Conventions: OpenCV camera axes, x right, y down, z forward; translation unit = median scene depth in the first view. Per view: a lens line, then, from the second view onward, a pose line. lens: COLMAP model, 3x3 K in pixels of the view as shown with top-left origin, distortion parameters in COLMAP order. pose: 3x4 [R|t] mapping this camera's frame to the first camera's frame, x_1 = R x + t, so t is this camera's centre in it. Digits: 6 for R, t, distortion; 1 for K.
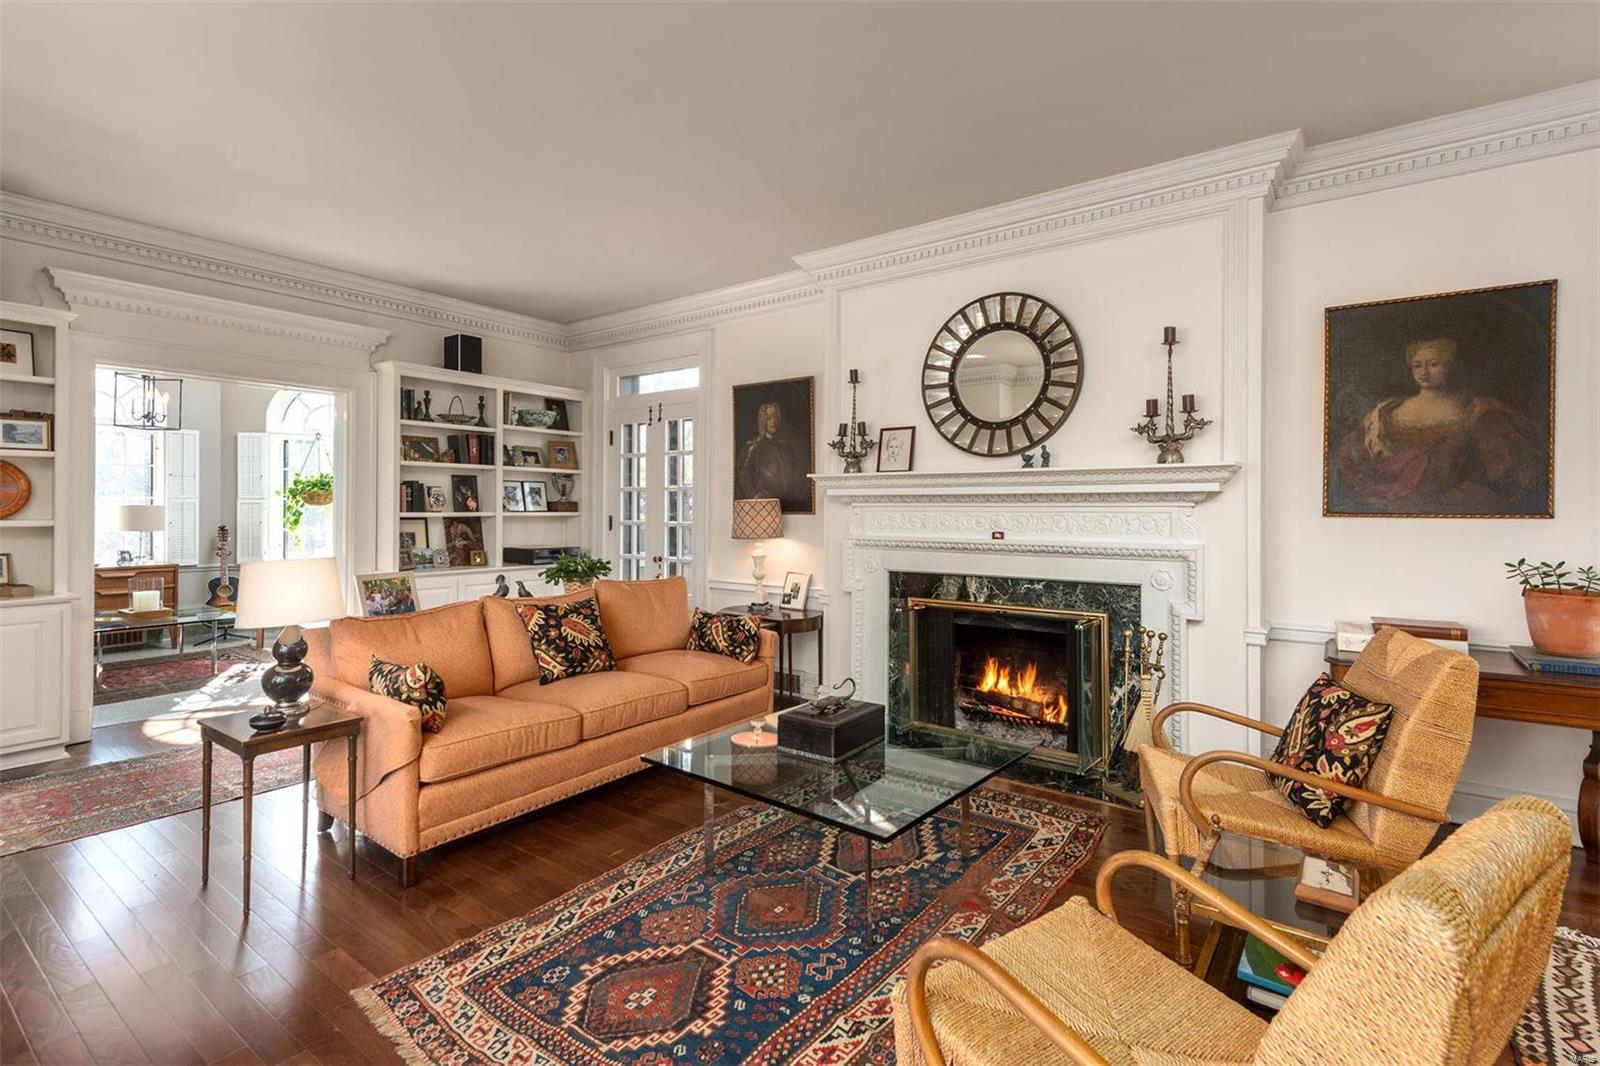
lens RADIAL K [[736.0, 0, 803.1], [0, 736.0, 508.1], [0, 0, 1]] dist [0.005138, 0.000316]
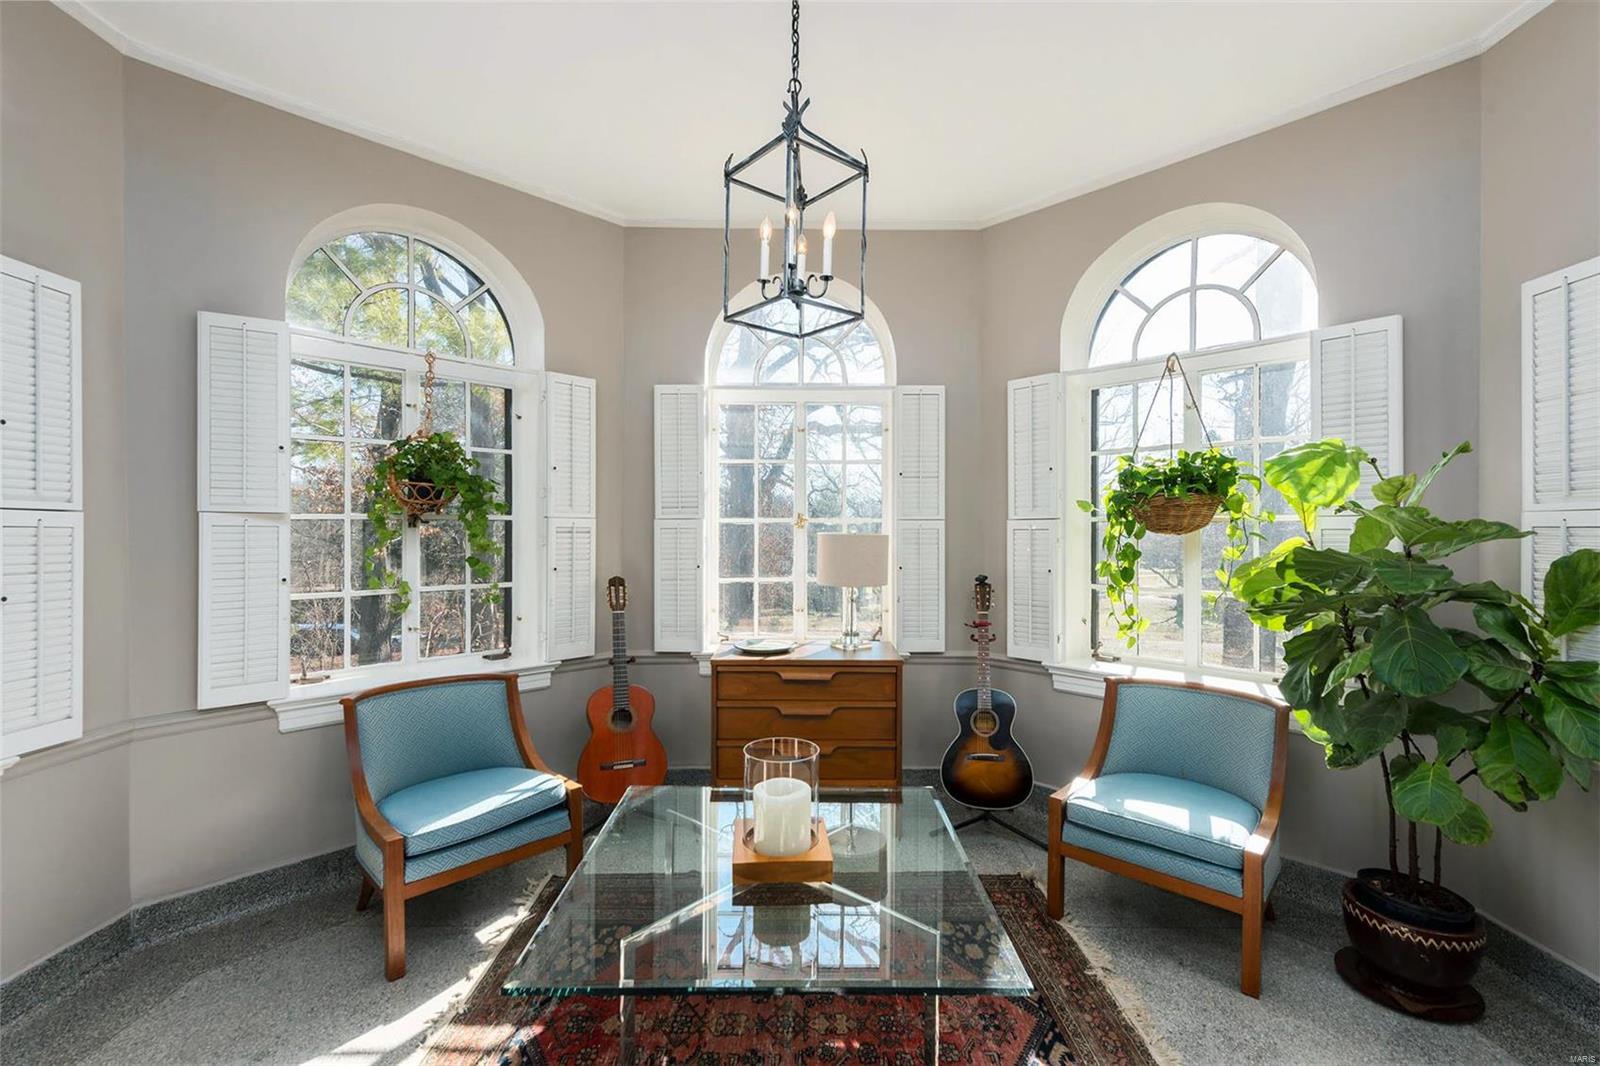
lens RADIAL K [[736.0, 0, 799.8], [0, 736.0, 533.6], [0, 0, 1]] dist [0.005138, 0.000316]
pose [[0.594655, -0.000142, -0.803981, -1.220699], [-0.001228, 0.999999, -0.001084, -0.008743], [0.803980, 0.001632, 0.594654, 1.606695]]
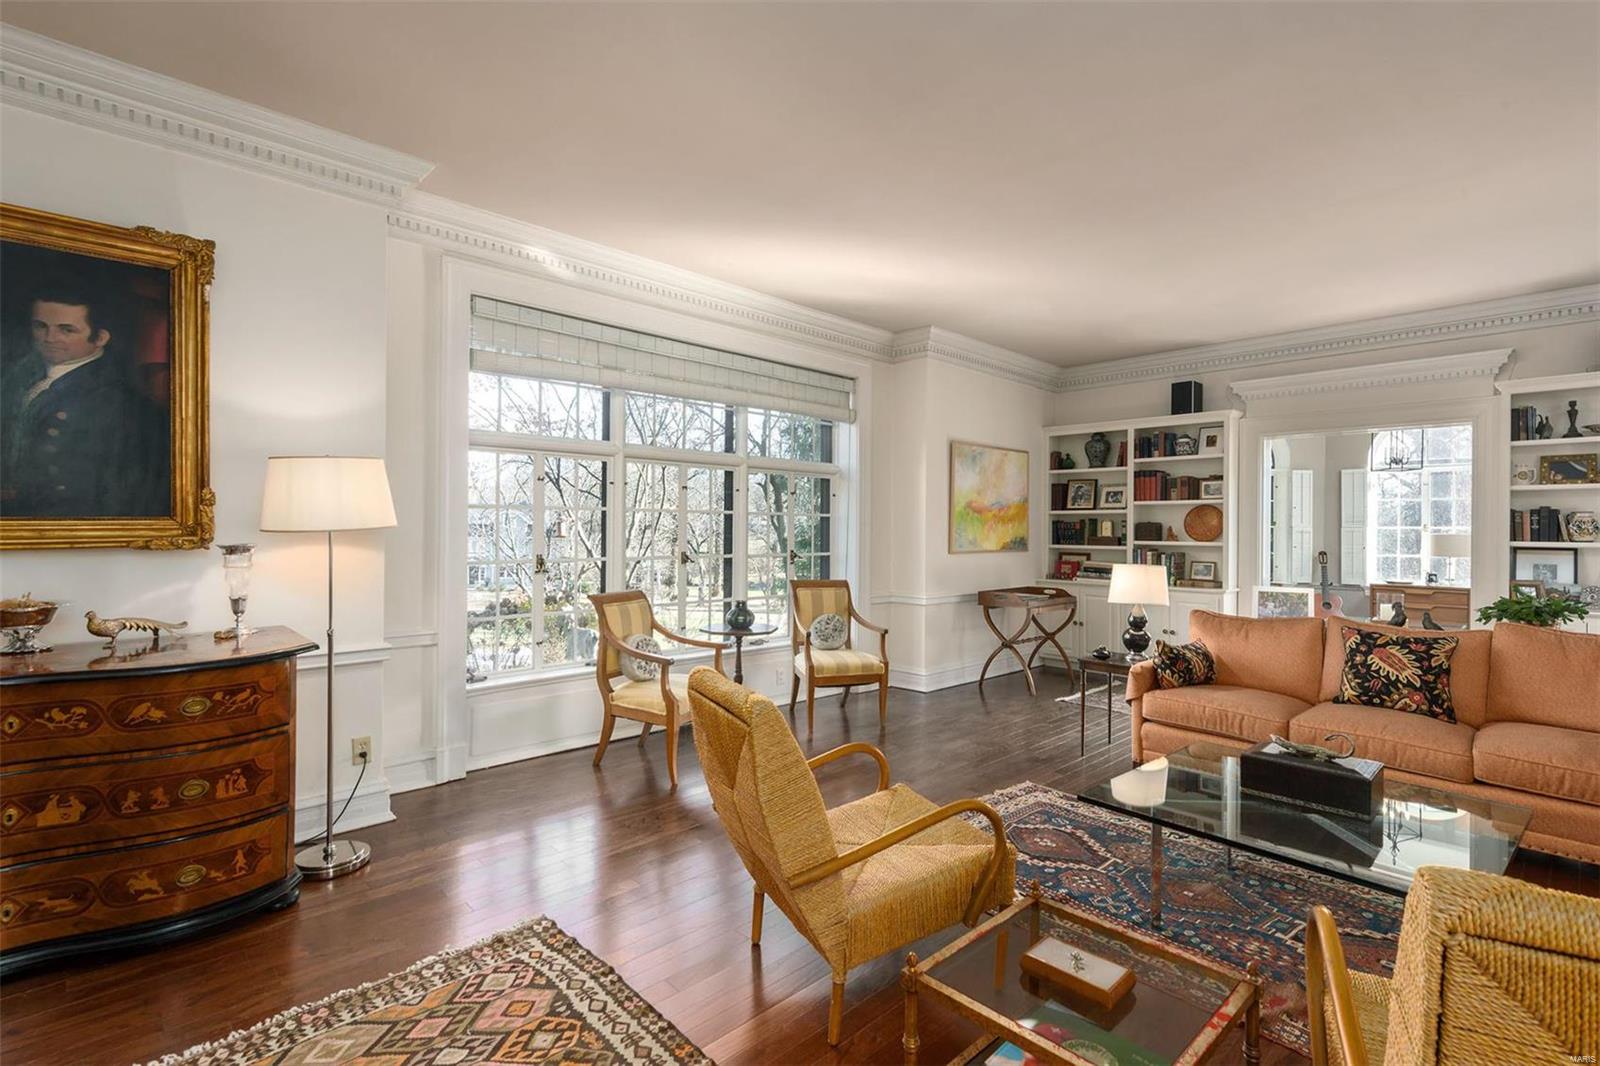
lens RADIAL K [[742.4, 0, 806.4], [0, 742.4, 529.7], [0, 0, 1]] dist [-0.001991, -0.000396]
pose [[-0.155818, -0.004205, -0.987777, 0.932400], [-0.008697, 0.999958, -0.002885, 0.001885], [0.987747, 0.008141, -0.155848, 0.478722]]
